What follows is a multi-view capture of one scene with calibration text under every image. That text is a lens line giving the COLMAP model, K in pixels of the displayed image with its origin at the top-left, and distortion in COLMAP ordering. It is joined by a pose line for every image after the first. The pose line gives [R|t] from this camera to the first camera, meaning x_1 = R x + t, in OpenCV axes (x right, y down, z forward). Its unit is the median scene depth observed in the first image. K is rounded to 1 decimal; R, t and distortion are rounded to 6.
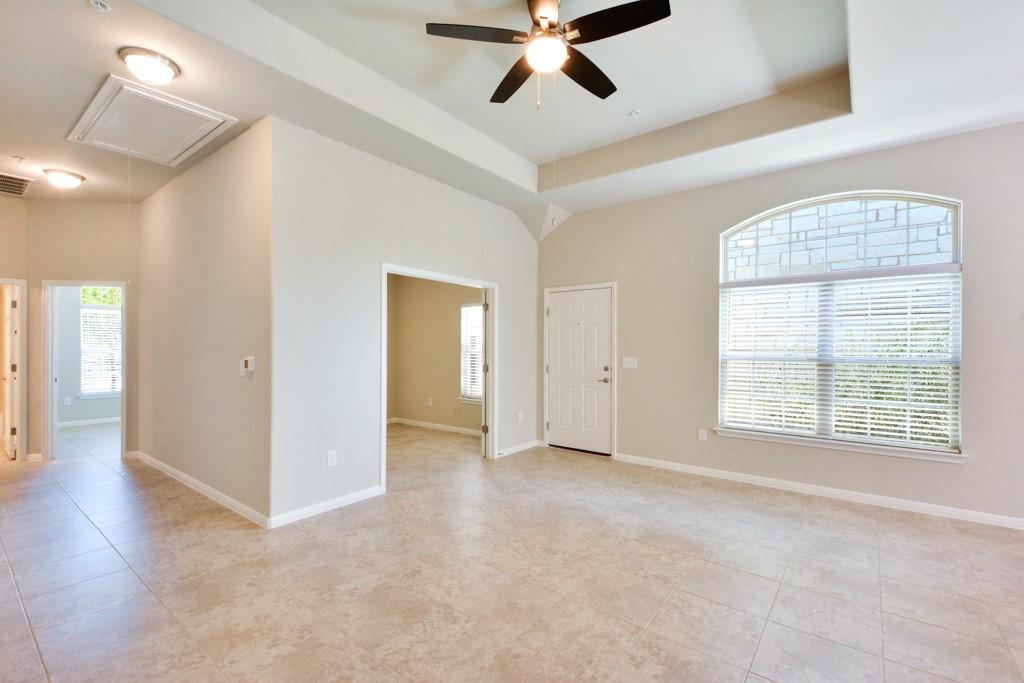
lens RADIAL K [[447.9, 0, 513.1], [0, 447.9, 347.2], [0, 0, 1]] dist [0.018146, -0.008293]
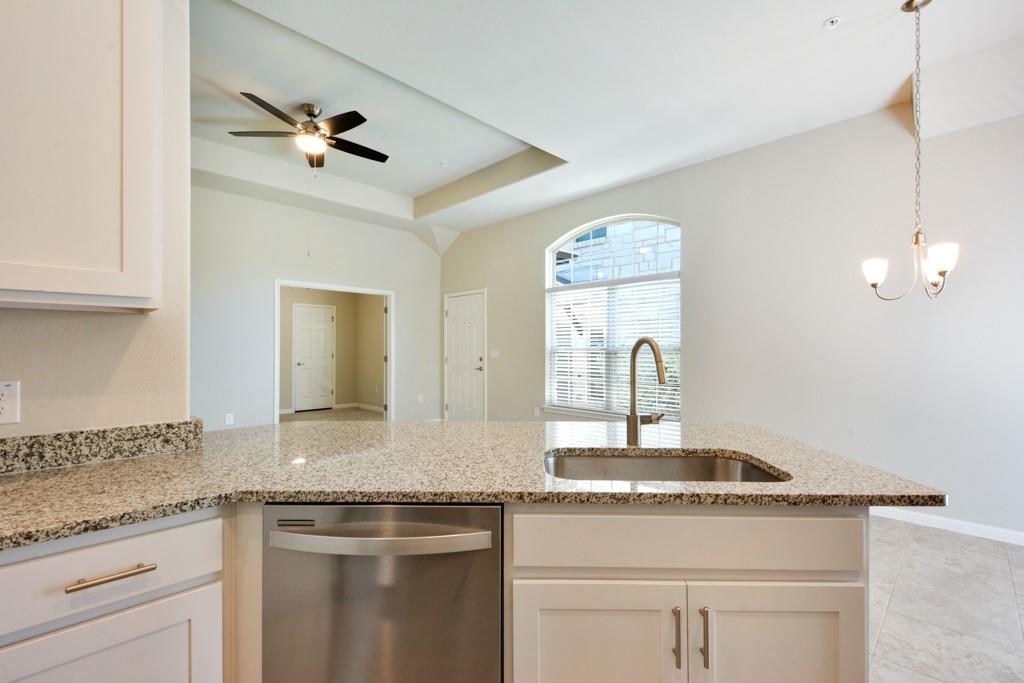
lens RADIAL K [[447.9, 0, 517.1], [0, 447.9, 343.3], [0, 0, 1]] dist [0.018146, -0.008293]
pose [[0.992489, -0.004079, -0.122264, 0.462780], [0.002558, 0.999917, -0.012594, 0.020494], [0.122305, 0.012186, 0.992418, -0.205173]]
